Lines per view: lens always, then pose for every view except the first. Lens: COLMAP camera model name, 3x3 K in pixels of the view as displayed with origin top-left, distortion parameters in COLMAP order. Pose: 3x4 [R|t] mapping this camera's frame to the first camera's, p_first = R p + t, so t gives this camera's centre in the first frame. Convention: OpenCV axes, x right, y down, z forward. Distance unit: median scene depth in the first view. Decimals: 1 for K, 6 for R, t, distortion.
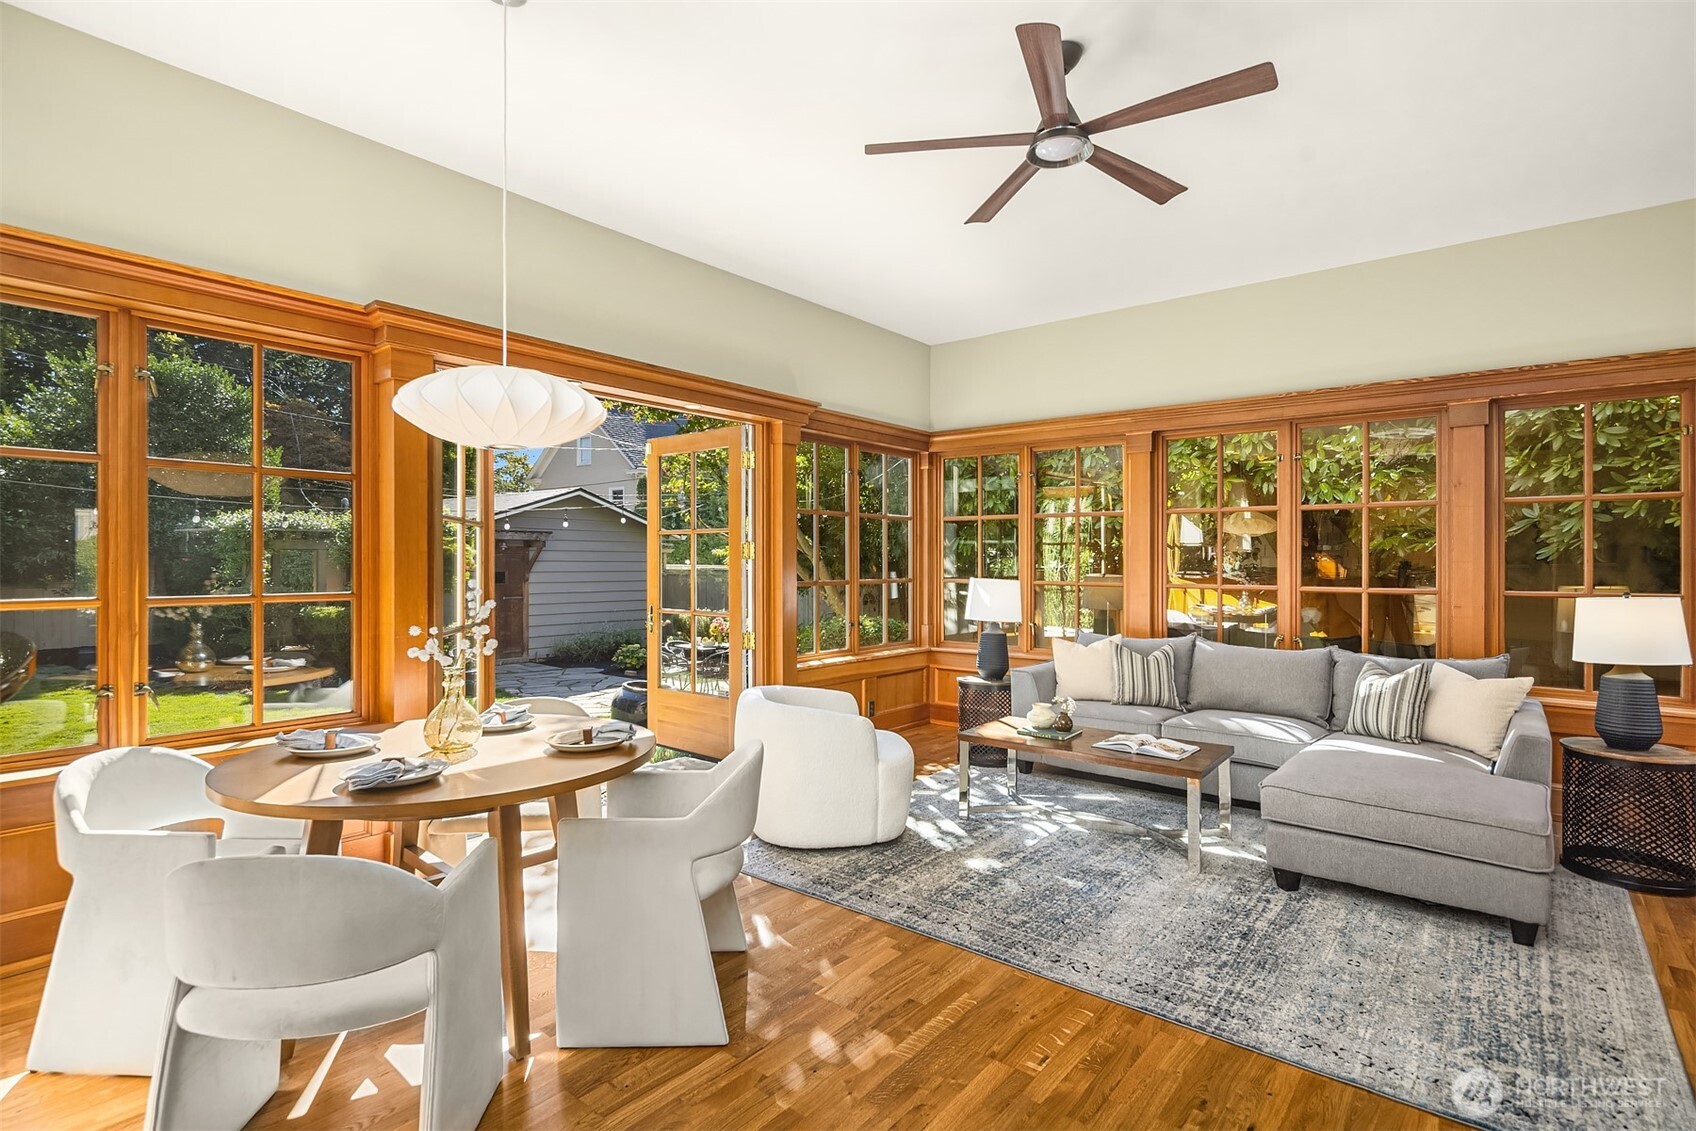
lens RADIAL K [[843.1, 0, 848.8], [0, 843.1, 555.3], [0, 0, 1]] dist [0.001277, 0.000180]
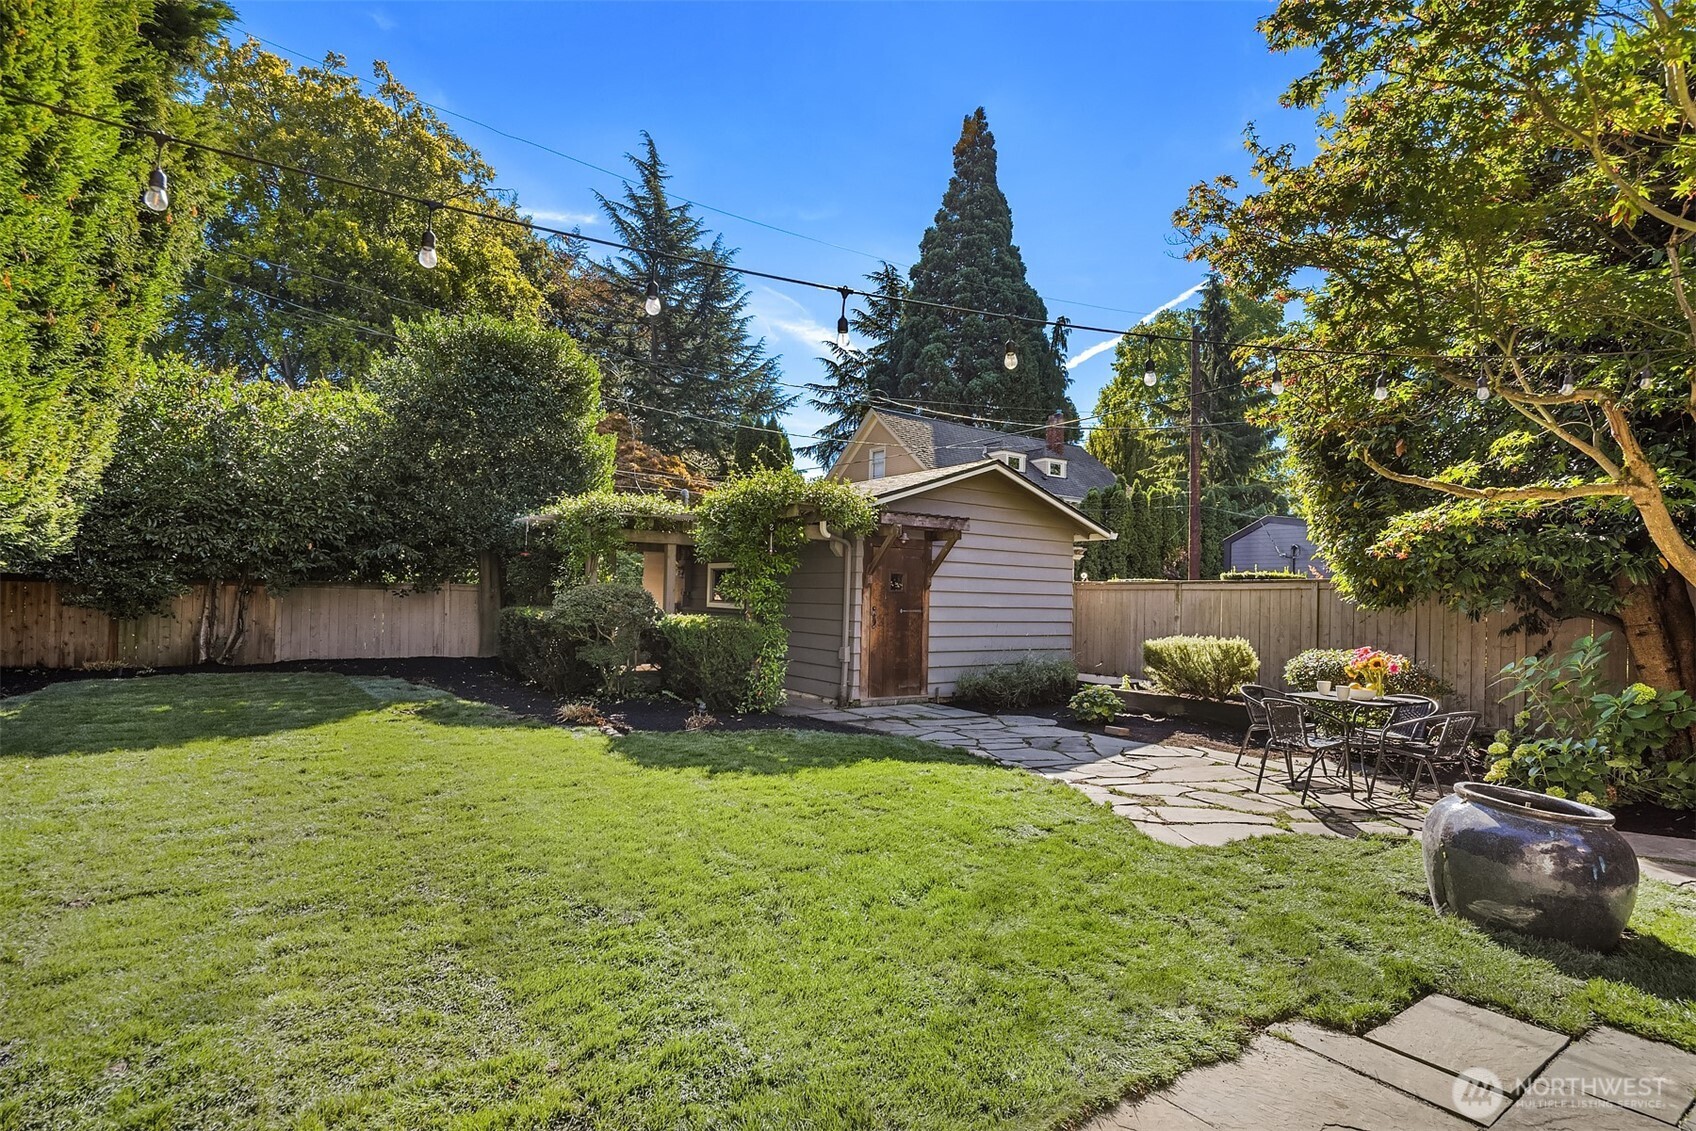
lens RADIAL K [[843.1, 0, 847.7], [0, 843.1, 580.6], [0, 0, 1]] dist [0.001277, 0.000180]
pose [[0.961047, 0.013251, -0.276067, -0.248898], [-0.016444, 0.999822, -0.009256, 0.031316], [0.275896, 0.013435, 0.961094, 0.289777]]
